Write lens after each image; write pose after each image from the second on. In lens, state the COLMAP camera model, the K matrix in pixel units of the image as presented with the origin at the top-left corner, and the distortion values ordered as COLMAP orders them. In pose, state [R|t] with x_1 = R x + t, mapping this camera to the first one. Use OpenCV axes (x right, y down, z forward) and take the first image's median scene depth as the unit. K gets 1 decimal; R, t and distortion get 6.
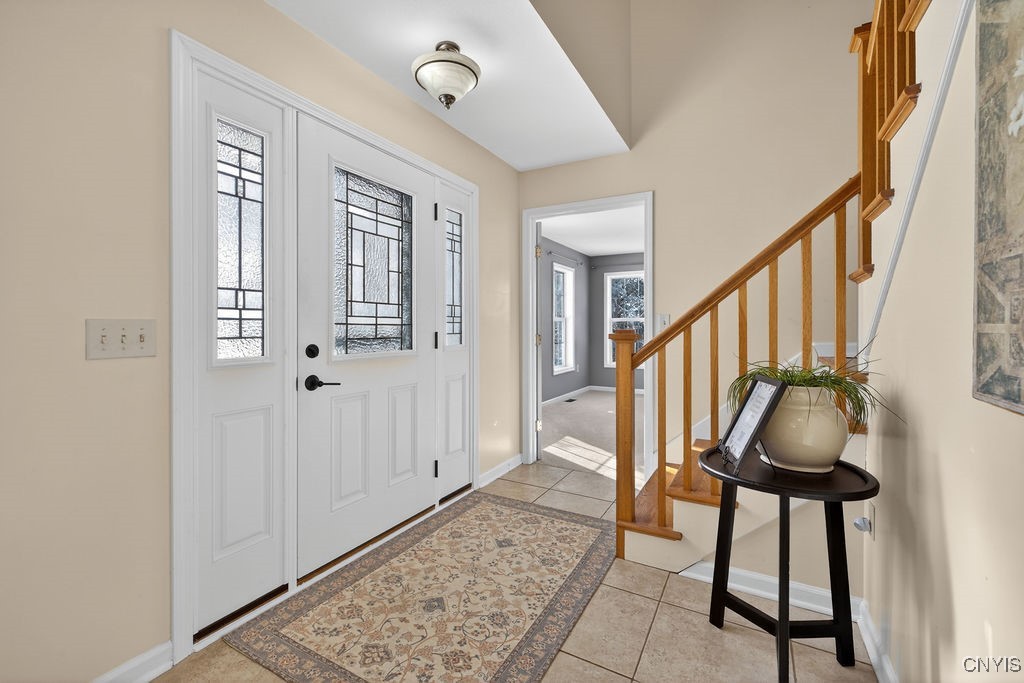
lens RADIAL K [[433.5, 0, 510.2], [0, 433.5, 327.4], [0, 0, 1]] dist [0.000534, 0.000133]
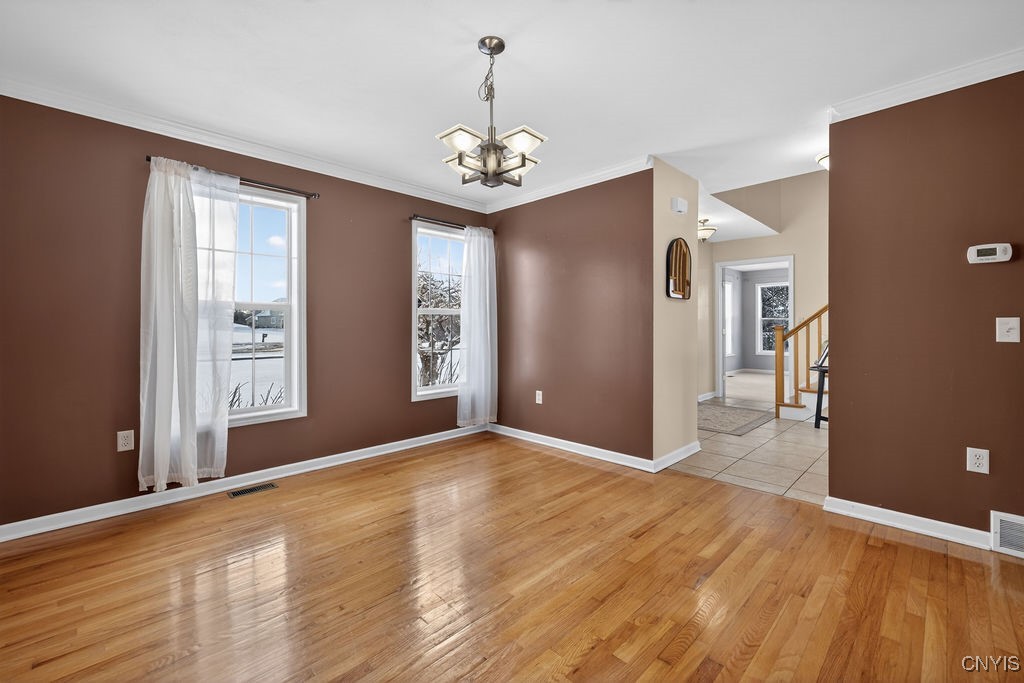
lens RADIAL K [[433.5, 0, 510.2], [0, 433.5, 327.4], [0, 0, 1]] dist [0.000534, 0.000133]
pose [[0.963304, -0.005092, -0.268365, -0.688875], [0.007542, 0.999939, 0.008099, -0.017170], [0.268307, -0.009825, 0.963283, -2.234651]]
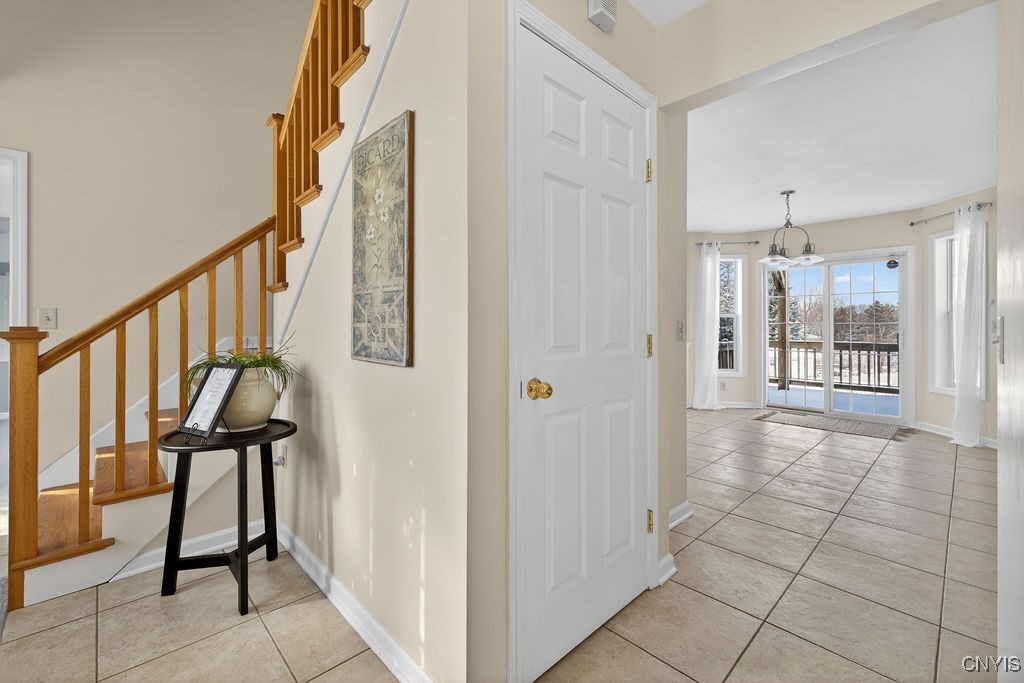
lens RADIAL K [[433.5, 0, 510.2], [0, 433.5, 327.4], [0, 0, 1]] dist [0.000534, 0.000133]
pose [[0.297972, -0.003500, 0.954568, -0.312951], [-0.002229, 0.999988, 0.004362, 0.000822], [-0.954572, -0.003427, 0.297961, -0.154277]]
